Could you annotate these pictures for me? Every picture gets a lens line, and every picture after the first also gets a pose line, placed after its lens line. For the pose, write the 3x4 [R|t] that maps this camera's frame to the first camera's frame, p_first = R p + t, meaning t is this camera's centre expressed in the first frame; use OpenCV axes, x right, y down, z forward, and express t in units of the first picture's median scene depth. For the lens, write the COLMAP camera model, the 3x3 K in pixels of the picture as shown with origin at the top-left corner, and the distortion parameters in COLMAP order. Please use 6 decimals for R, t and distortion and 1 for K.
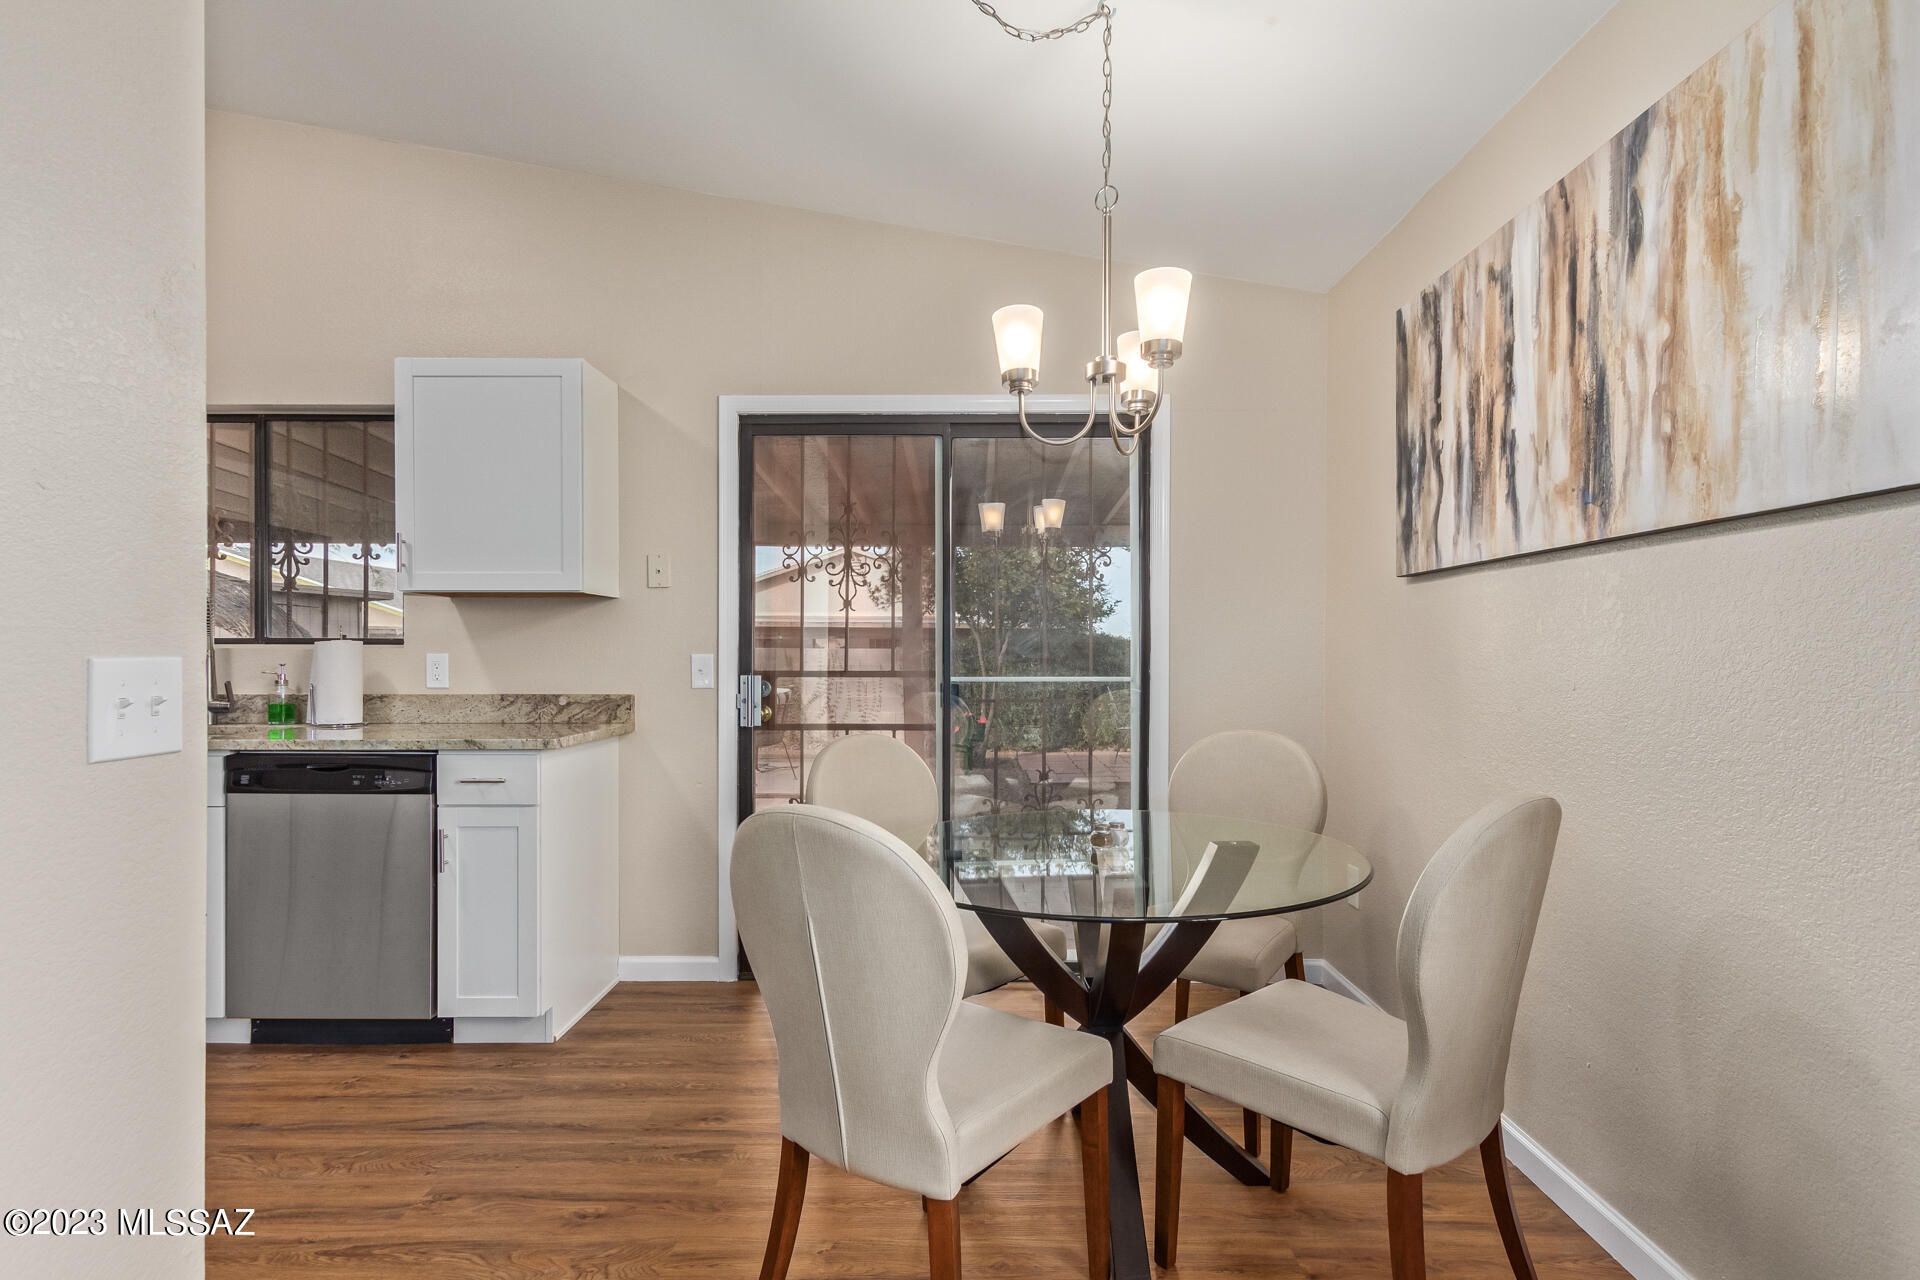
lens RADIAL K [[947.5, 0, 987.3], [0, 947.5, 648.3], [0, 0, 1]] dist [-0.000989, -0.000089]
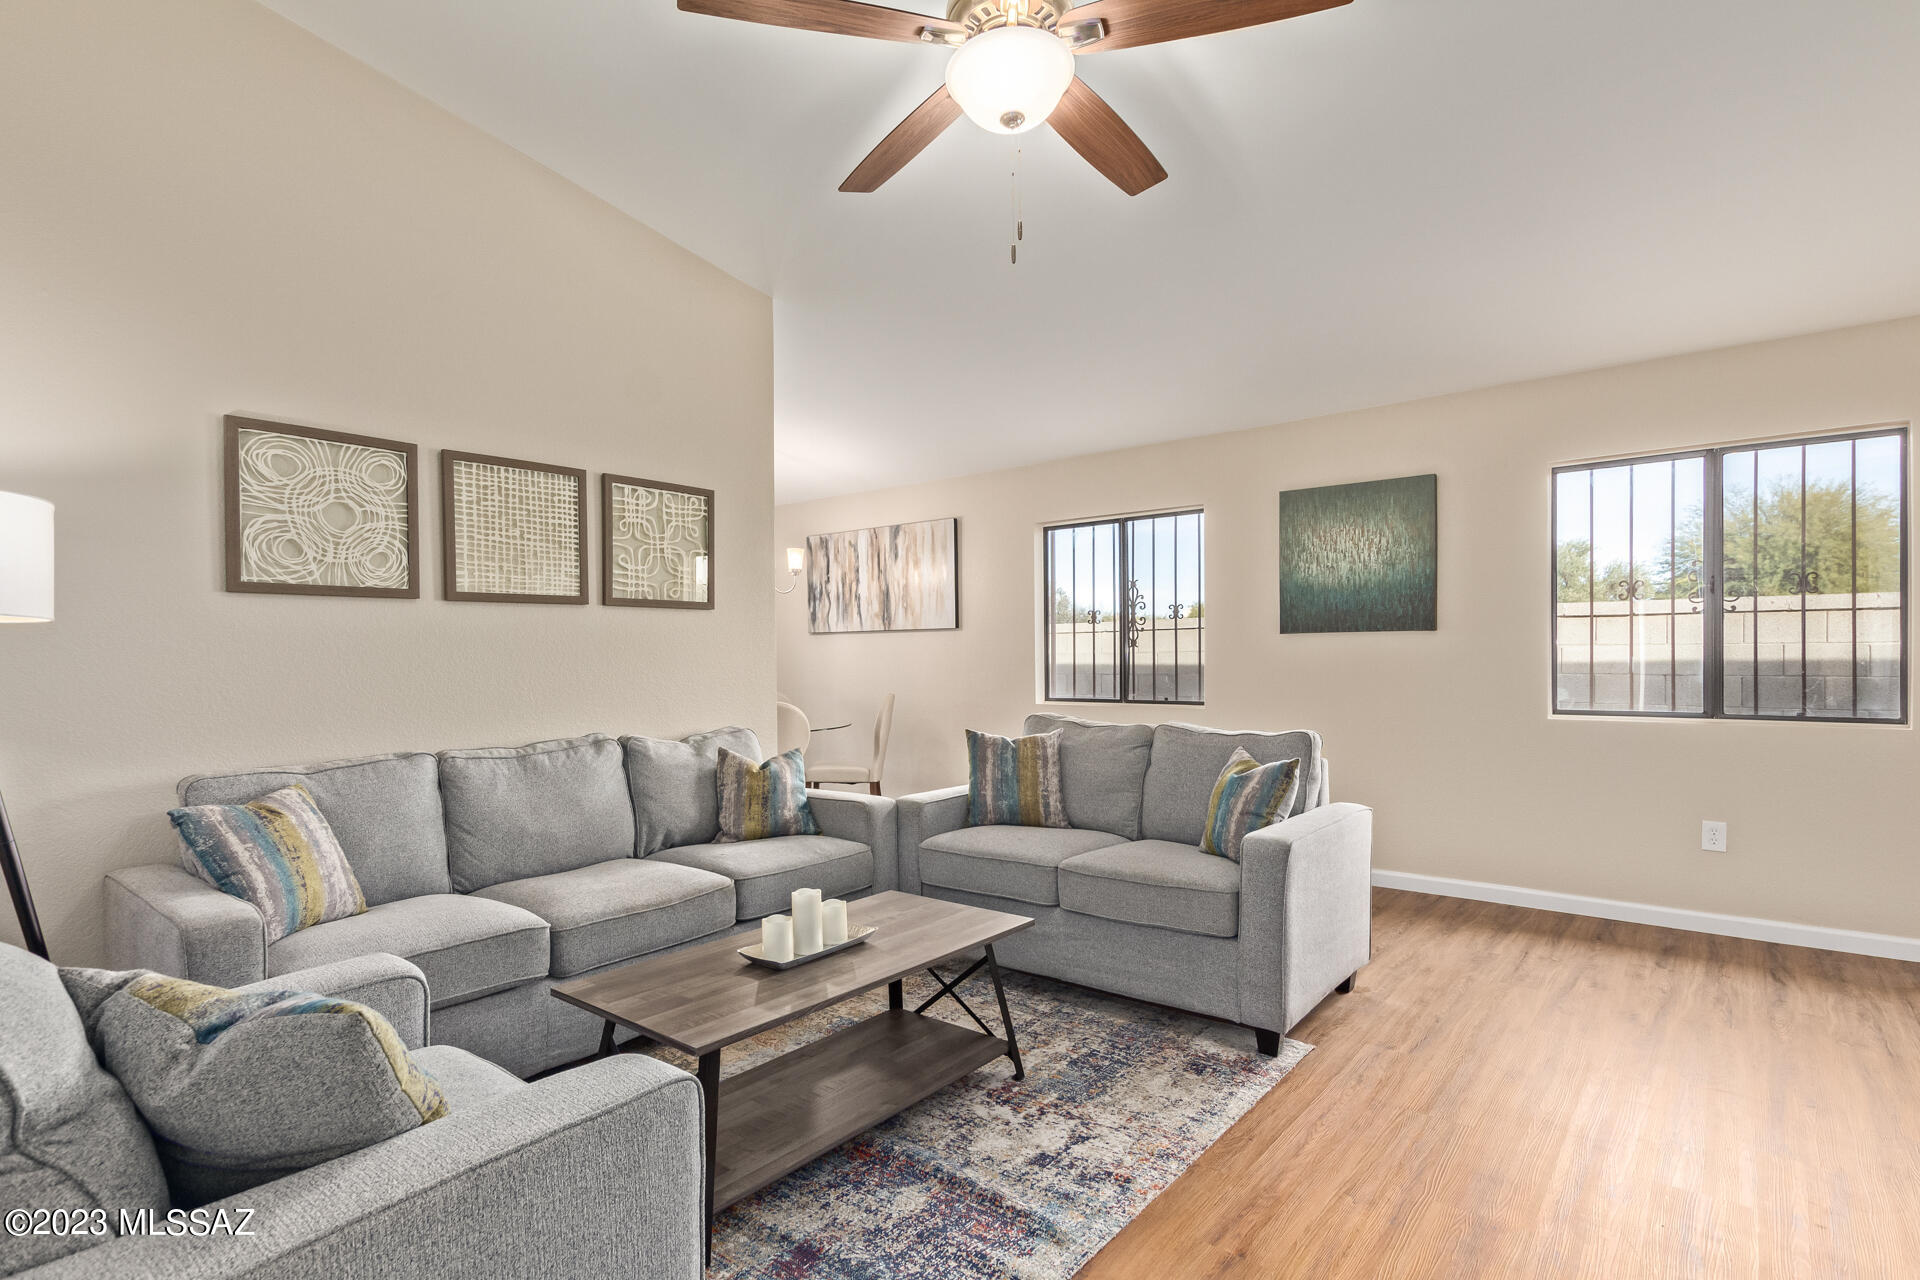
lens RADIAL K [[947.5, 0, 987.3], [0, 947.5, 648.3], [0, 0, 1]] dist [-0.000989, -0.000089]
pose [[0.633463, -0.018411, 0.773554, -1.754692], [0.017467, 0.999802, 0.009493, -0.060249], [-0.773576, 0.007498, 0.633659, -1.474981]]
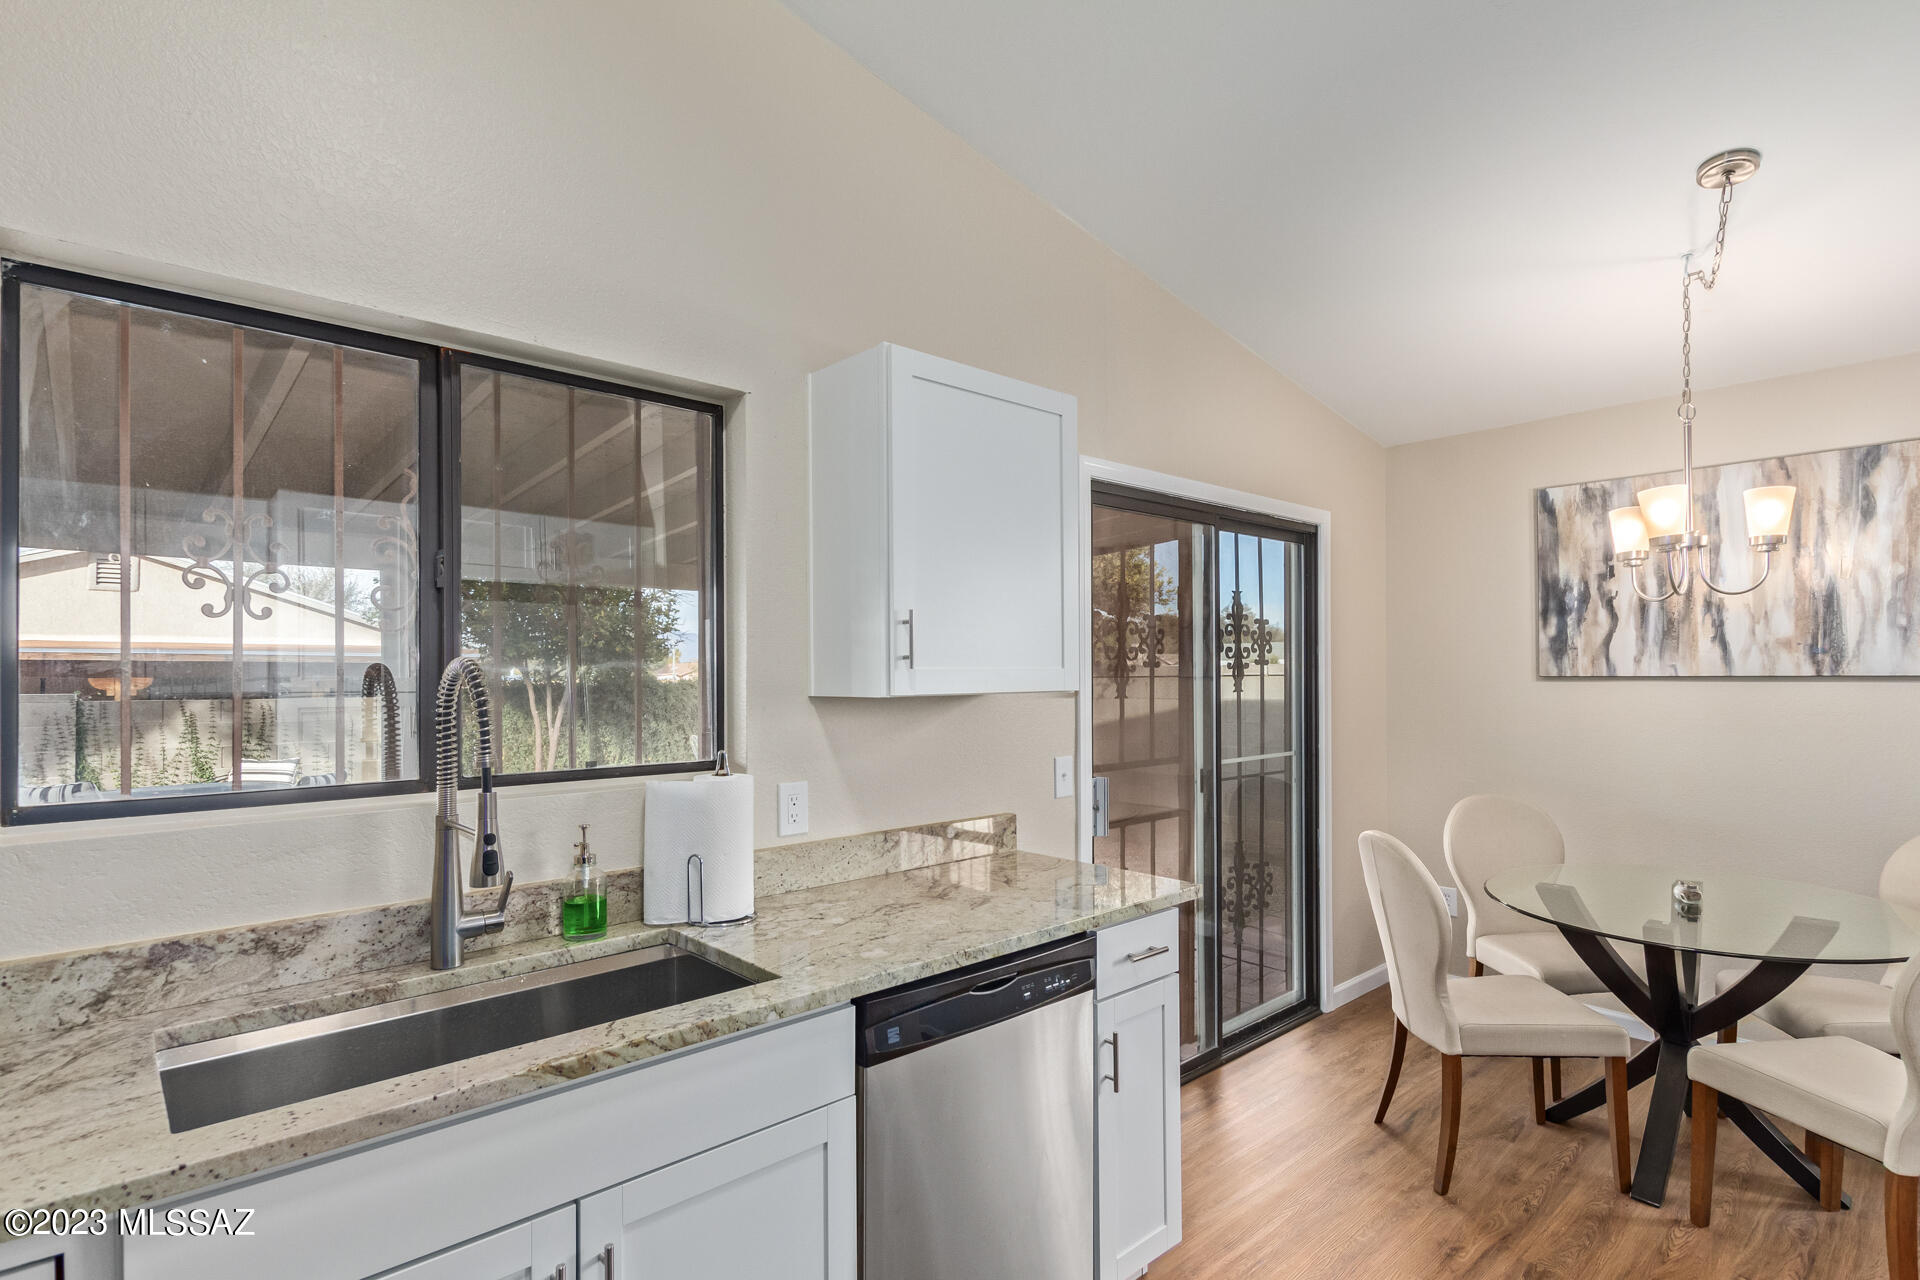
lens RADIAL K [[947.5, 0, 987.3], [0, 947.5, 648.3], [0, 0, 1]] dist [-0.000989, -0.000089]
pose [[0.735918, 0.014528, 0.676915, -1.433233], [0.002185, 0.999714, -0.023831, -0.109592], [-0.677067, 0.019017, 0.735676, 0.660722]]
